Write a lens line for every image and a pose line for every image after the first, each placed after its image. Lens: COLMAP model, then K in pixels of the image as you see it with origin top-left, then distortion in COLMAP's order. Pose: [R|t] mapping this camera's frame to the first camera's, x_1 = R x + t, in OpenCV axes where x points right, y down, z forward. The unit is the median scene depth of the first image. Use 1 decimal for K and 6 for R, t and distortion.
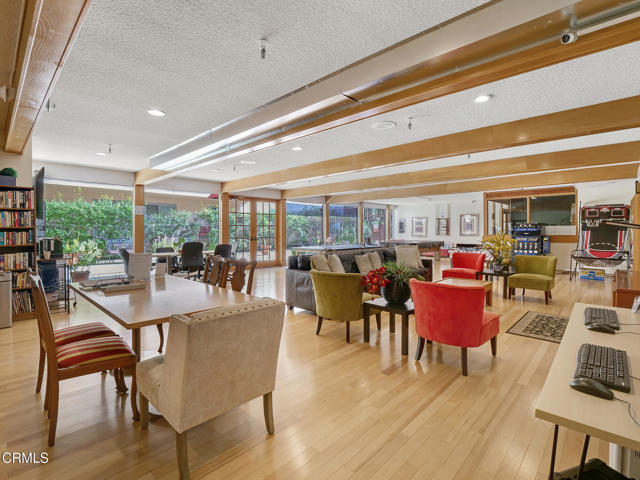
lens RADIAL K [[321.5, 0, 318.1], [0, 321.5, 235.4], [0, 0, 1]] dist [-0.024678, -0.001095]
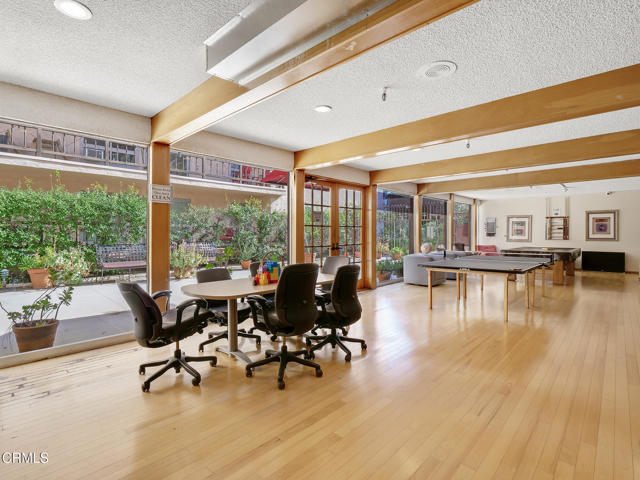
lens RADIAL K [[321.5, 0, 318.6], [0, 321.5, 237.5], [0, 0, 1]] dist [-0.024678, -0.001095]
pose [[0.999914, -0.001102, 0.013048, -0.198366], [0.001128, 0.999997, -0.001986, -0.005243], [-0.013046, 0.002001, 0.999913, 0.308025]]
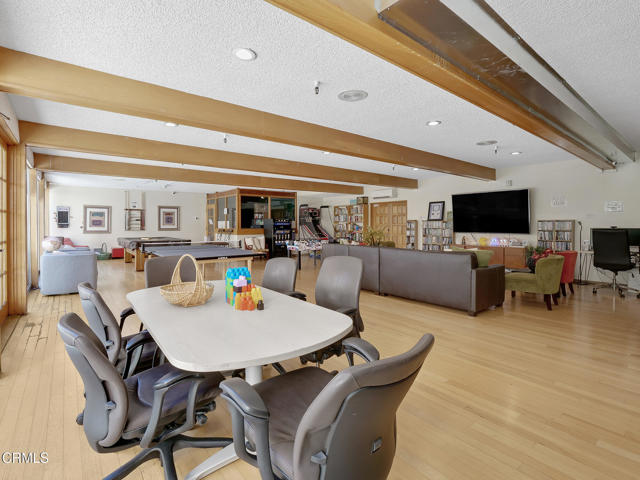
lens RADIAL K [[321.5, 0, 317.0], [0, 321.5, 233.6], [0, 0, 1]] dist [-0.024678, -0.001095]
pose [[0.111956, -0.024102, 0.993421, -0.399632], [0.013206, 0.999654, 0.022765, -0.005050], [-0.993625, 0.010570, 0.112235, 0.522030]]
